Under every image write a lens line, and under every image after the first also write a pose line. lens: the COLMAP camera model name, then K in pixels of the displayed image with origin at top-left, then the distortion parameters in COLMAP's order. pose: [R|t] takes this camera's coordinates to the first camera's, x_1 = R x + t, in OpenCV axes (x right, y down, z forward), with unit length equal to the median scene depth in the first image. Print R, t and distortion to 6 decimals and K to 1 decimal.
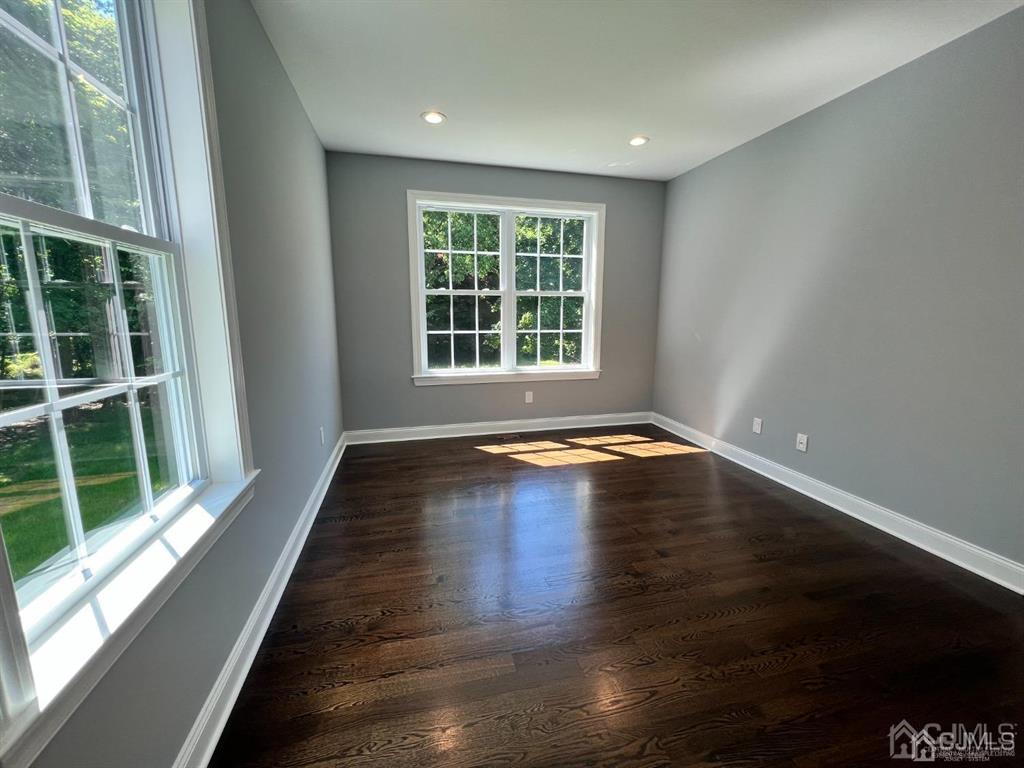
lens RADIAL K [[409.9, 0, 515.0], [0, 409.9, 374.0], [0, 0, 1]] dist [0.000164, 0.000029]
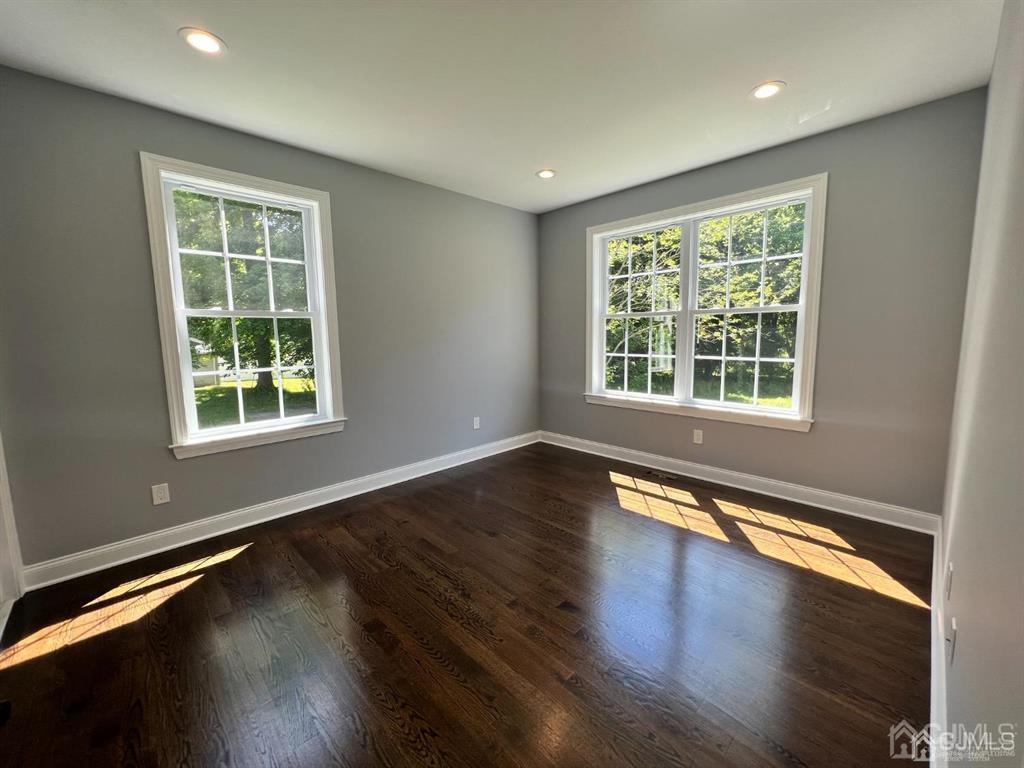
lens RADIAL K [[409.9, 0, 515.0], [0, 409.9, 374.0], [0, 0, 1]] dist [0.000164, 0.000029]
pose [[0.496829, 0.072132, -0.864845, 0.601938], [-0.124515, 0.992154, 0.011220, -0.035339], [0.858869, 0.102112, 0.501913, 0.278695]]
